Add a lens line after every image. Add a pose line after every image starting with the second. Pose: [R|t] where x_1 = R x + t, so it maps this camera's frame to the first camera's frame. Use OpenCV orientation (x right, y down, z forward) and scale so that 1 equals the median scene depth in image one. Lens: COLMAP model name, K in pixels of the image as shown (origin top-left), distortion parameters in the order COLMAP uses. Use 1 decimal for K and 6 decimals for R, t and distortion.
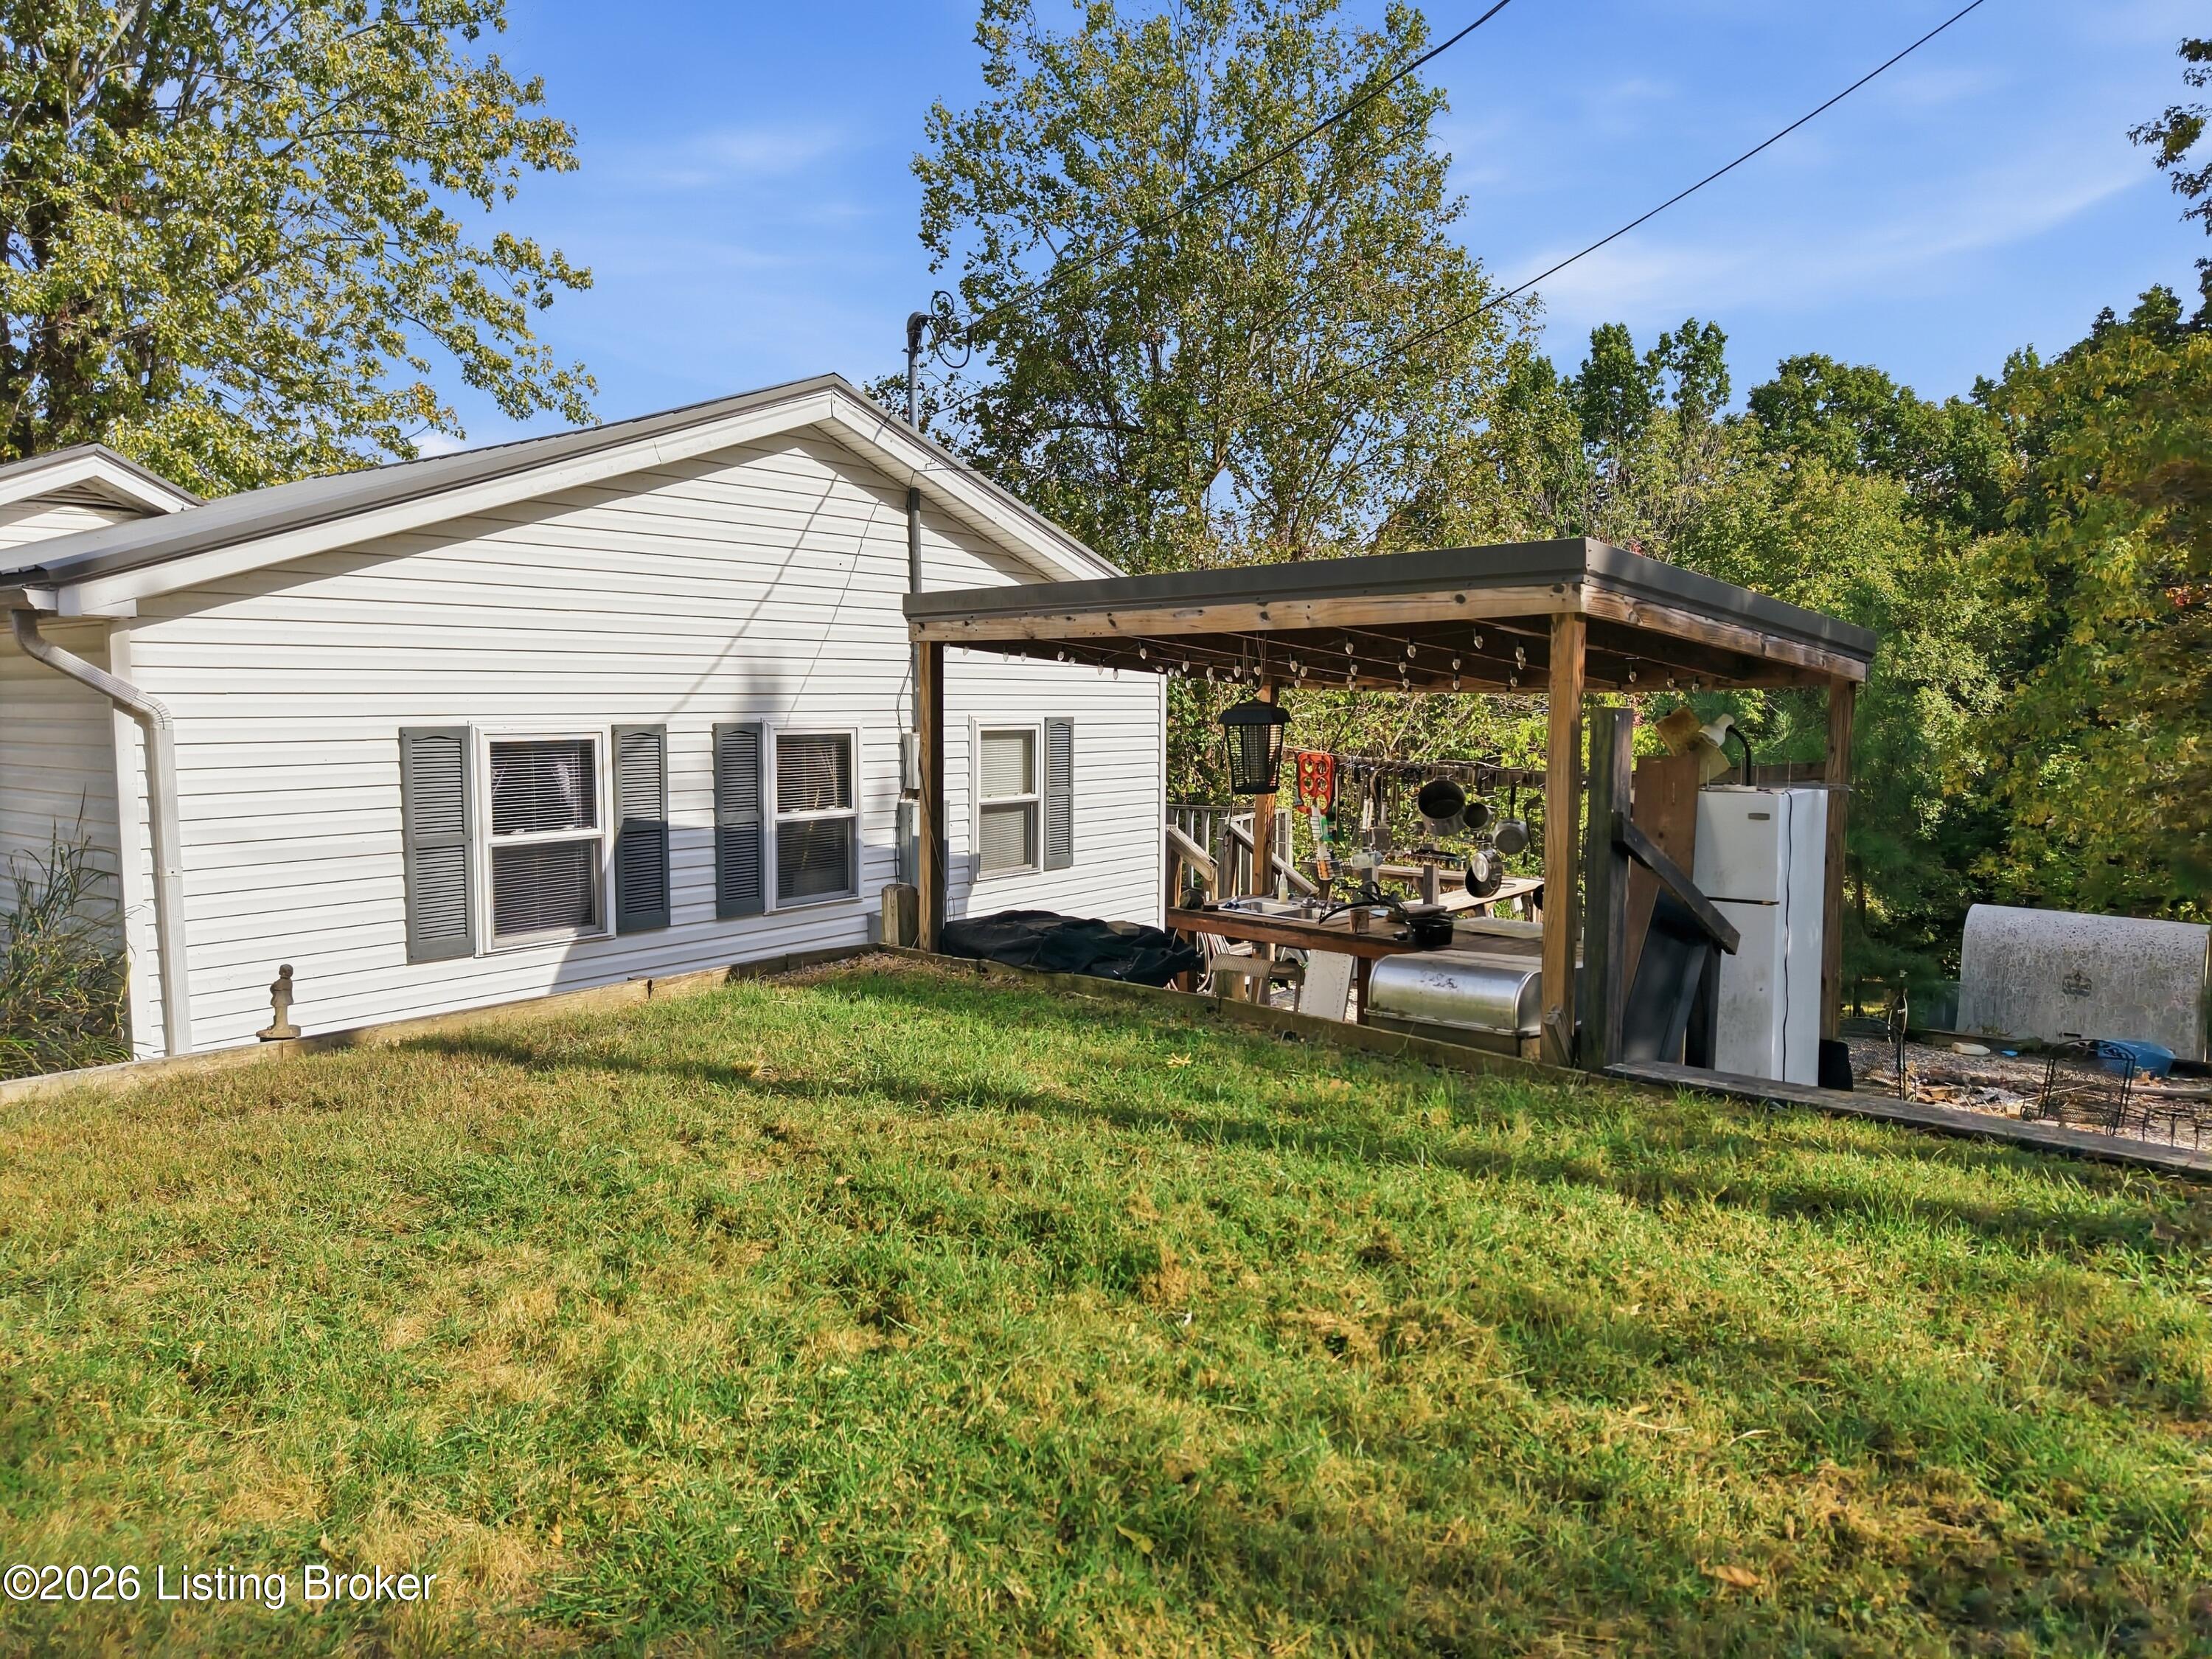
lens RADIAL K [[1478.6, 0, 1103.2], [0, 1478.6, 827.0], [0, 0, 1]] dist [0.029561, -0.029158]
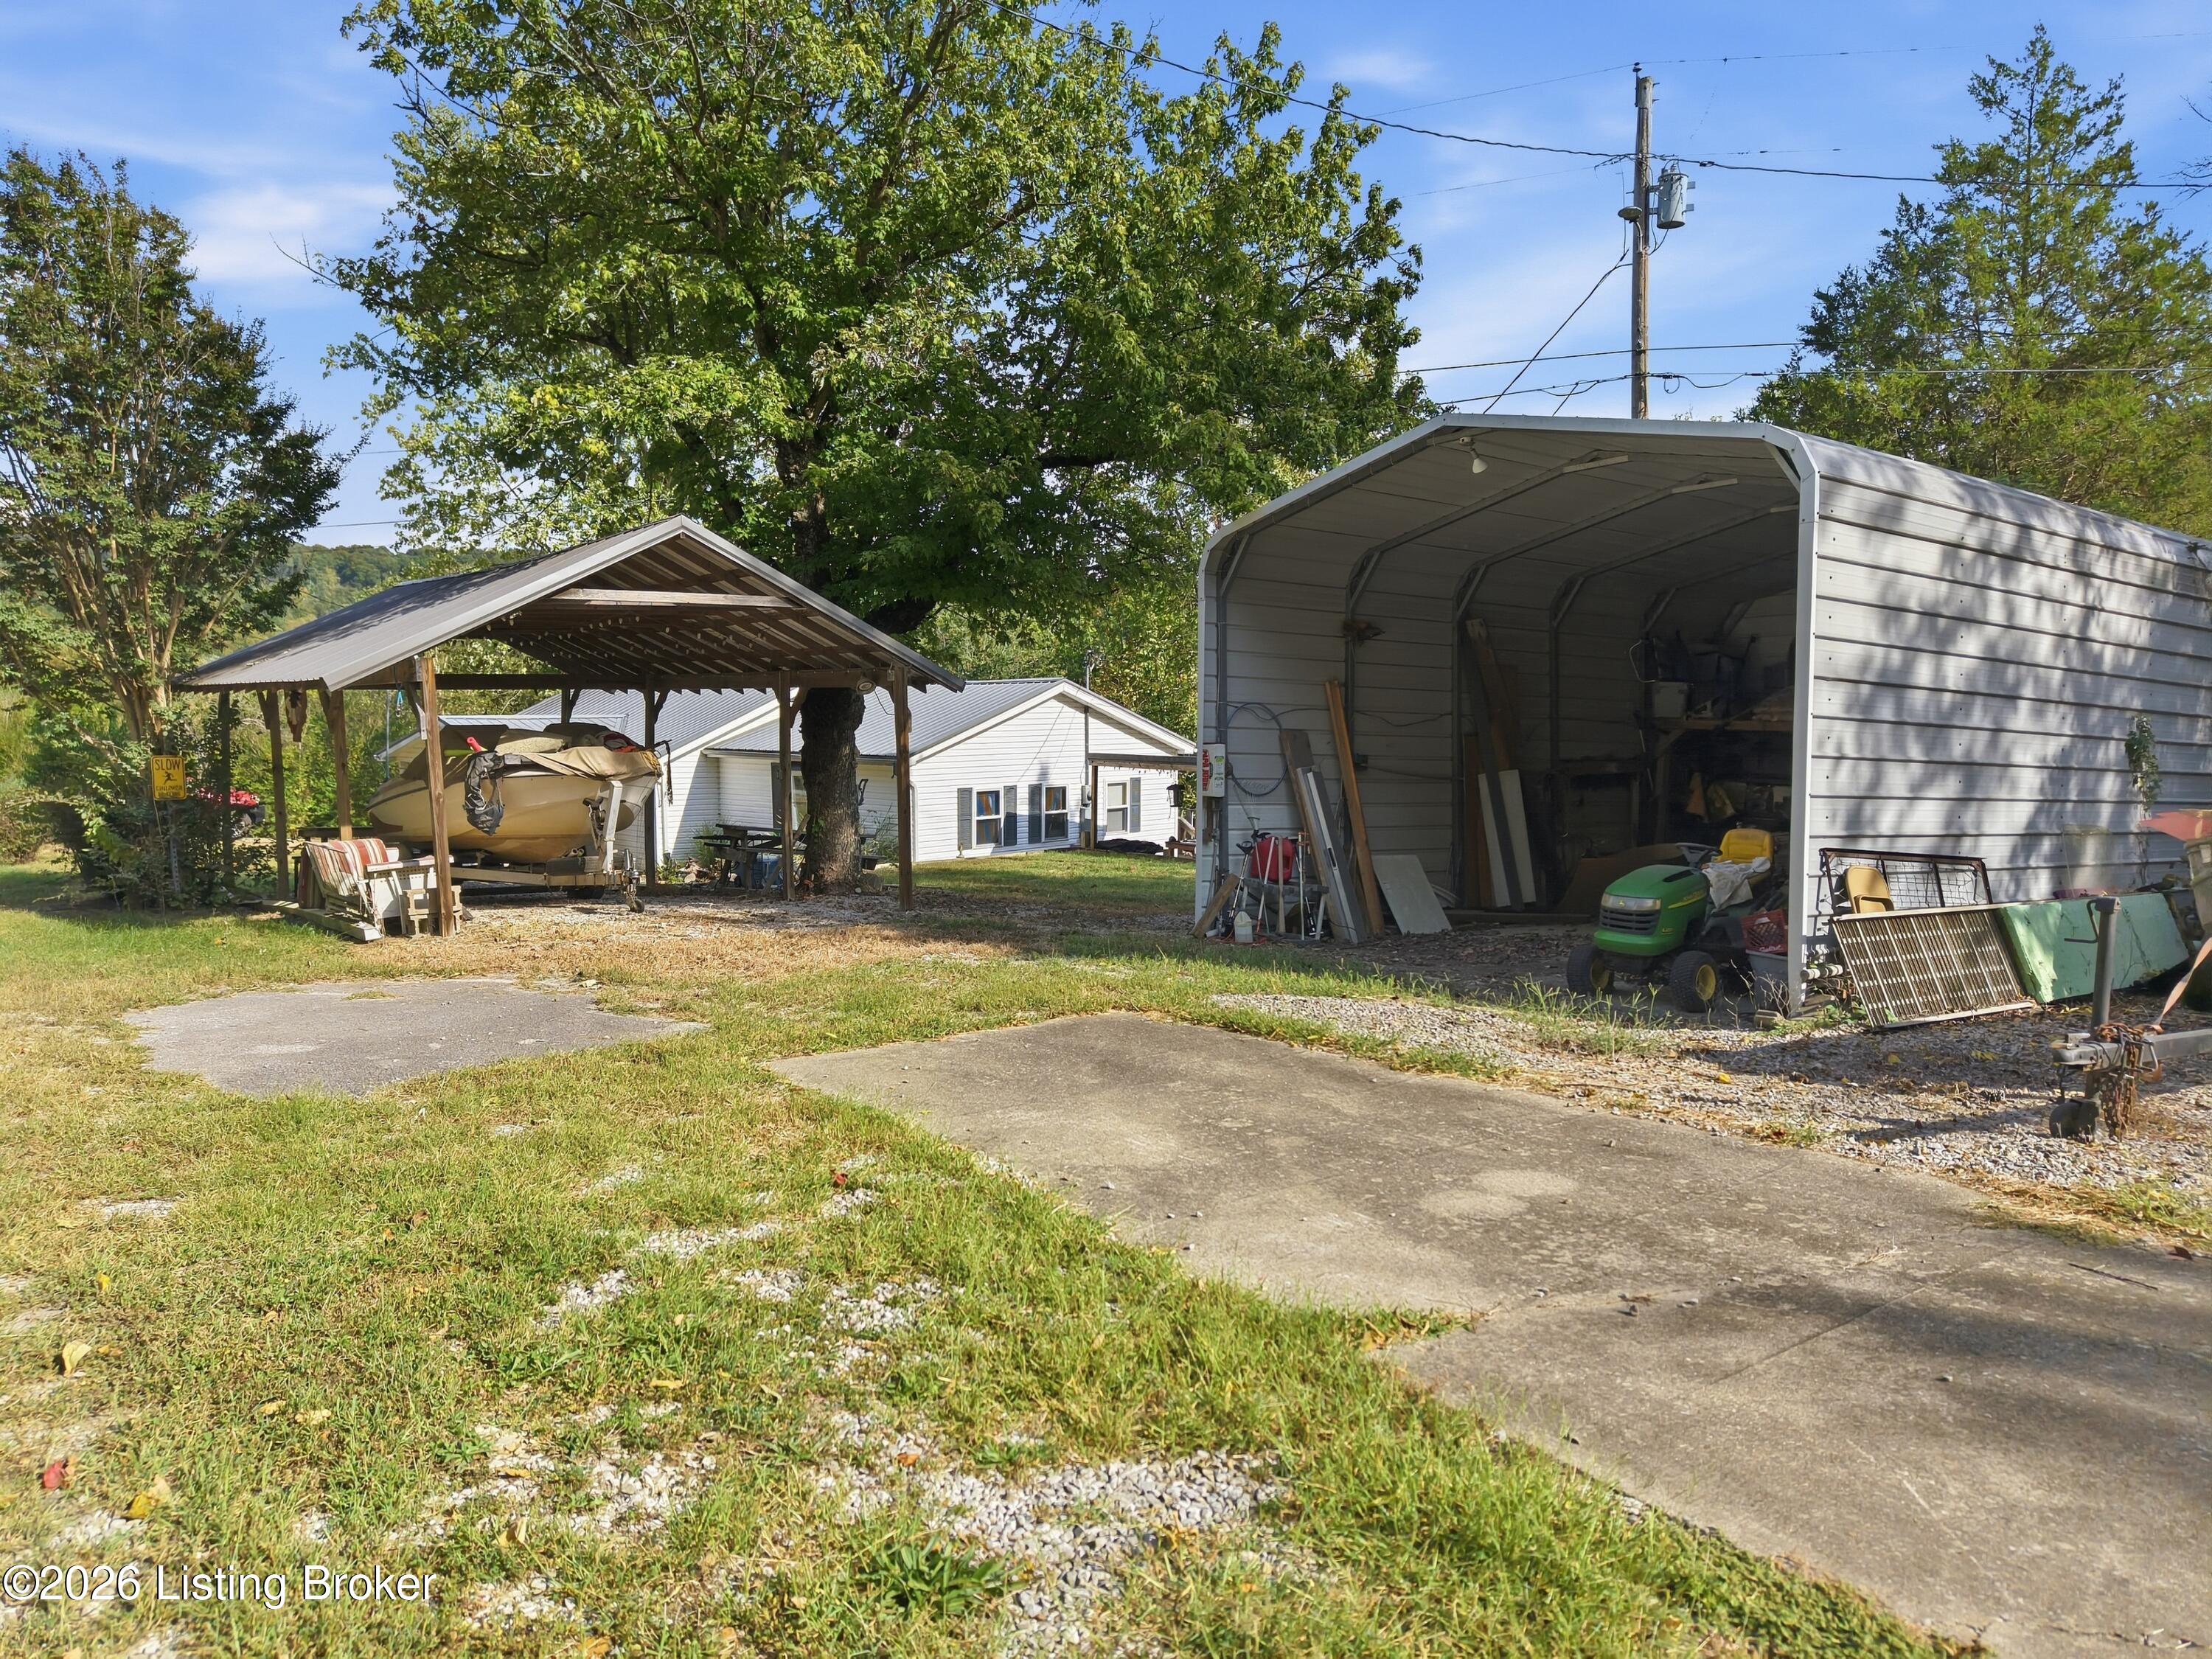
lens RADIAL K [[1474.2, 0, 1091.9], [0, 1474.2, 827.5], [0, 0, 1]] dist [0.020992, -0.023787]
pose [[0.996216, 0.006979, -0.086630, 0.167567], [-0.006863, 0.999975, 0.001631, 0.021068], [0.086639, -0.001030, 0.996239, -2.304200]]
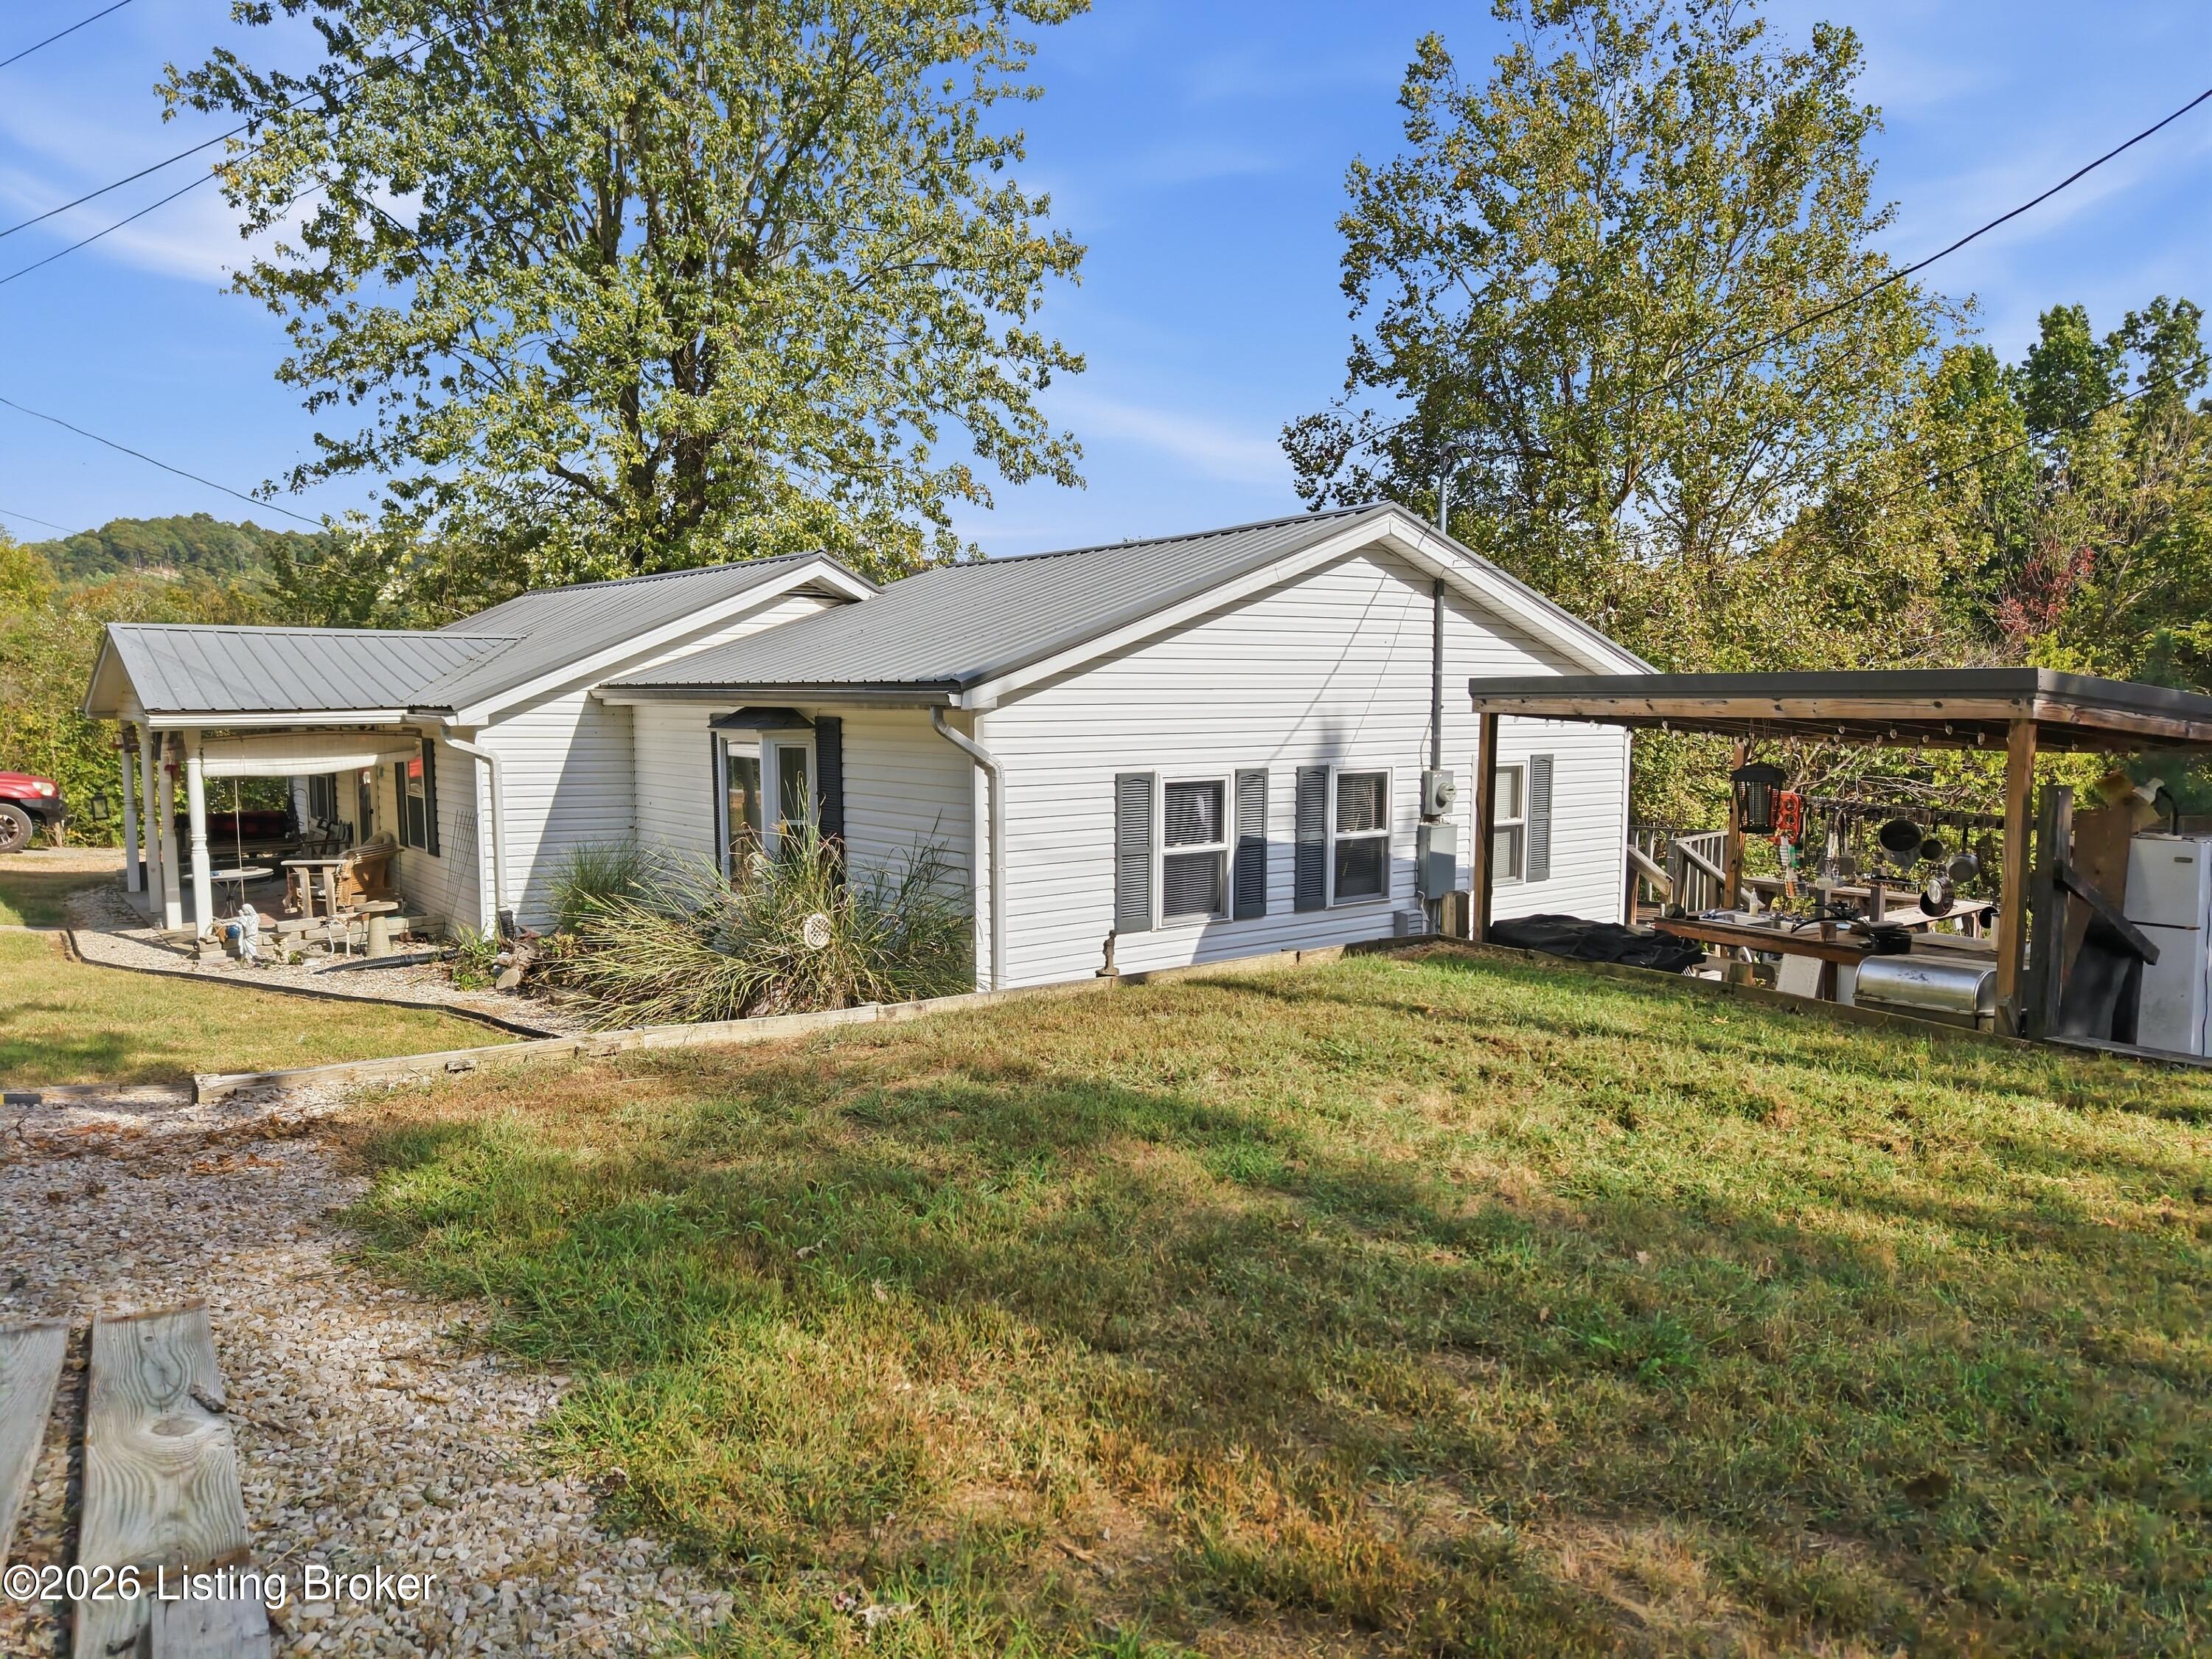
lens RADIAL K [[1474.2, 0, 1091.9], [0, 1474.2, 827.5], [0, 0, 1]] dist [0.020992, -0.023787]
pose [[0.969863, 0.020936, -0.242749, -0.118534], [-0.020761, 0.999779, 0.003278, -0.014813], [0.242764, 0.001860, 0.970084, -0.342372]]
